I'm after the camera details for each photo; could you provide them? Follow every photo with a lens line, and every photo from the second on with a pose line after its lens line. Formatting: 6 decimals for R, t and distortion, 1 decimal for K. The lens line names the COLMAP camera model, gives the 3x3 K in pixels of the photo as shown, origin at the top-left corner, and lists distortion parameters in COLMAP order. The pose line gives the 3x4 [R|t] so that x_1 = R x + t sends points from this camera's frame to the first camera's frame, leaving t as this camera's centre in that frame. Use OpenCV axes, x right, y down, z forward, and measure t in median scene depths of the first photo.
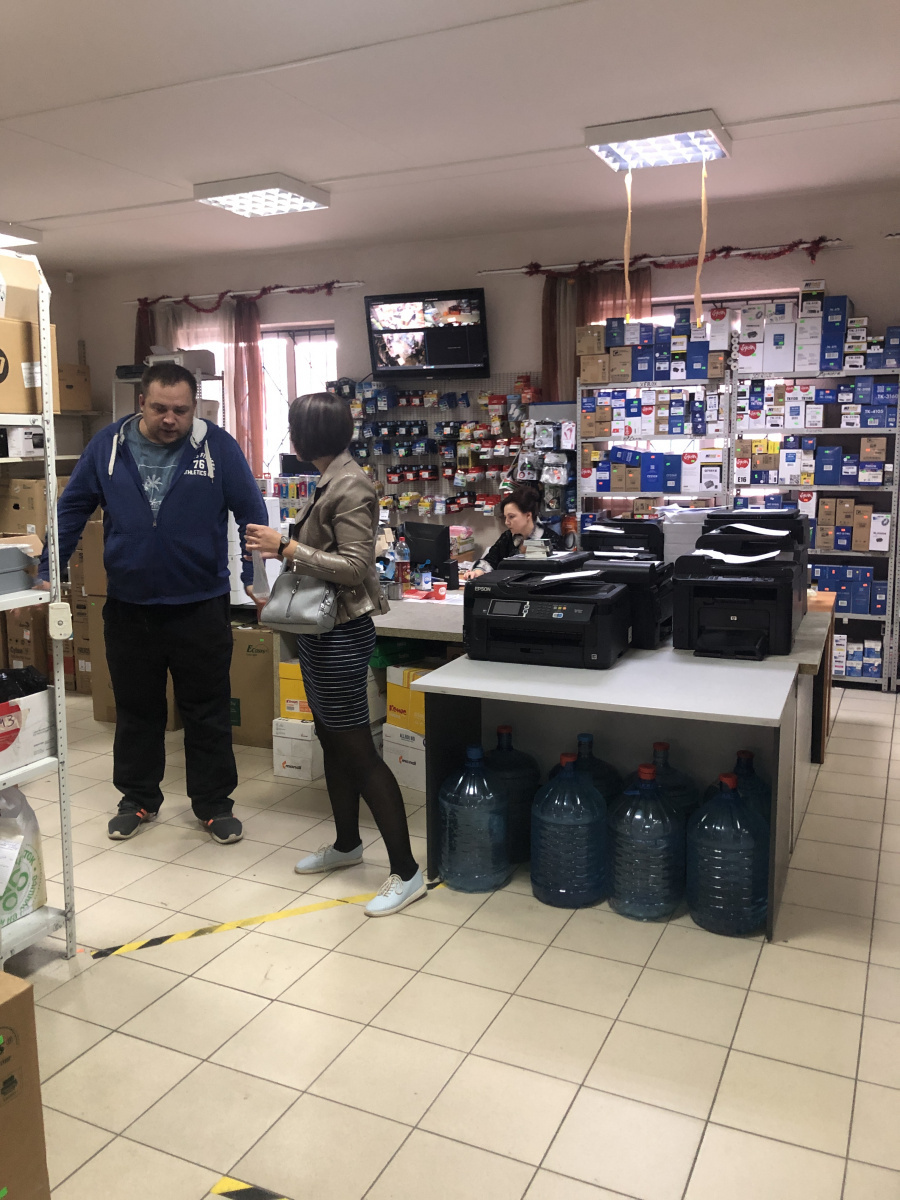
lens RADIAL K [[993.2, 0, 446.3], [0, 993.2, 596.8], [0, 0, 1]] dist [0.024087, -0.016521]
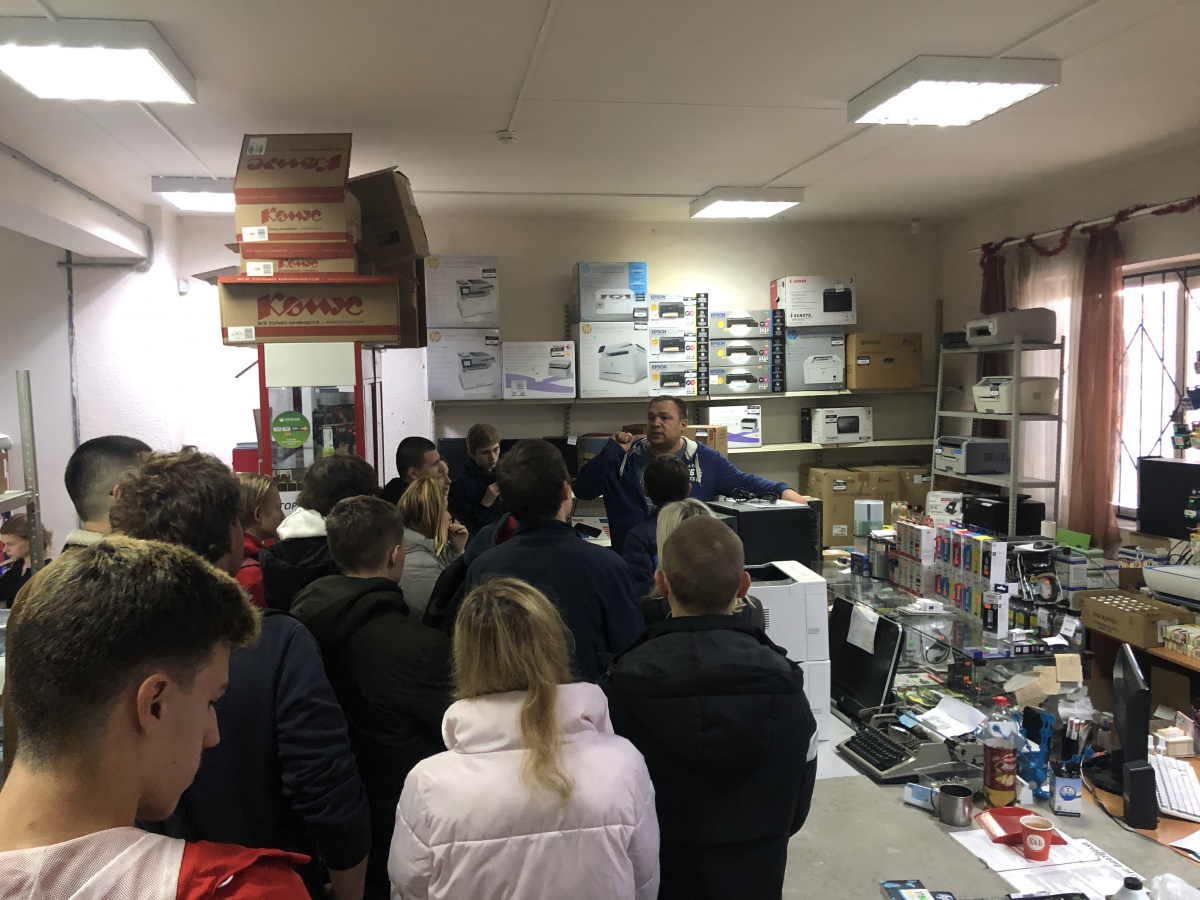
lens RADIAL K [[993.2, 0, 590.6], [0, 993.2, 443.8], [0, 0, 1]] dist [0.024087, -0.016521]
pose [[0.574013, 0.060019, -0.816644, 0.158911], [-0.125547, 0.991969, -0.015342, -0.100413], [0.809164, 0.111334, 0.576938, 0.339858]]
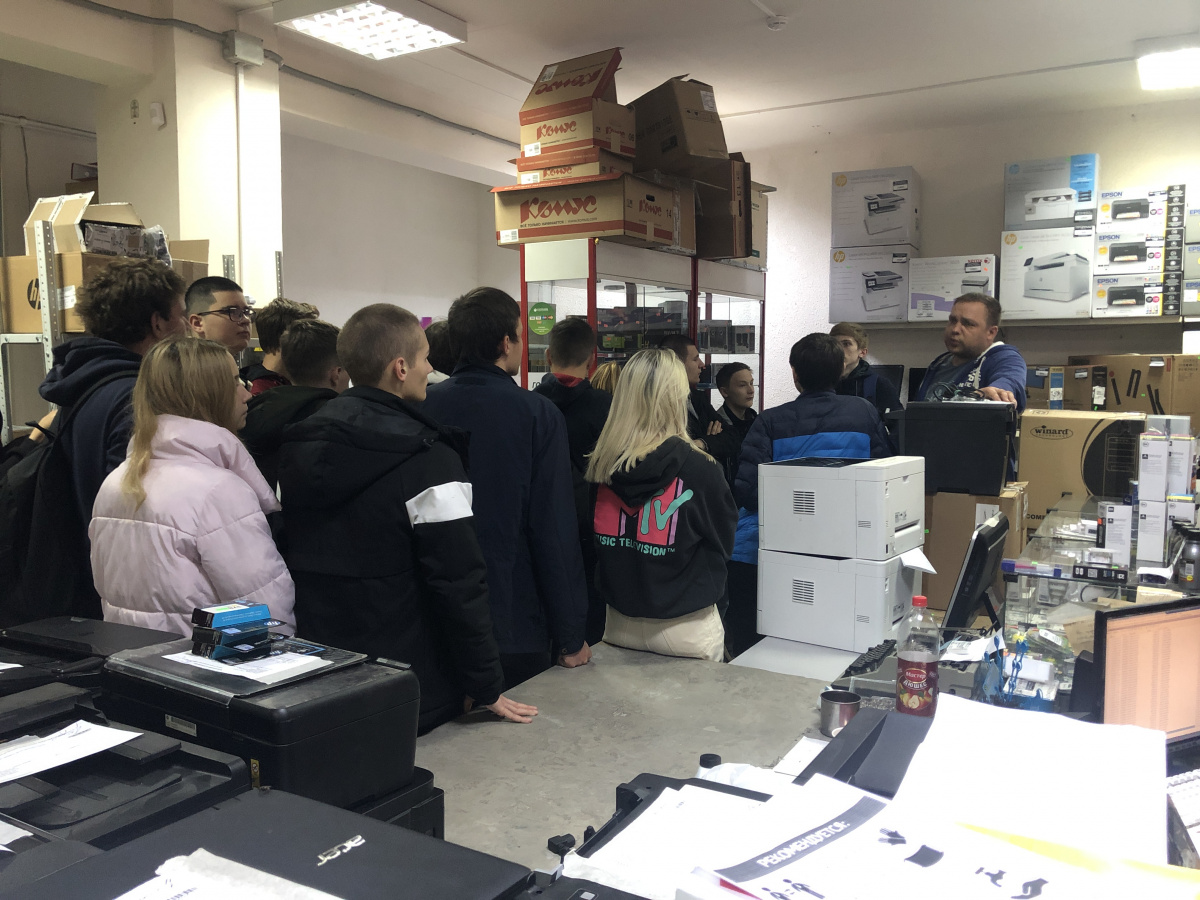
lens RADIAL K [[993.2, 0, 586.5], [0, 993.2, 448.4], [0, 0, 1]] dist [0.024087, -0.016521]
pose [[-0.104018, 0.096566, -0.989876, 0.233990], [-0.160779, 0.980552, 0.112552, -0.091335], [0.981494, 0.170859, -0.086470, 0.588596]]
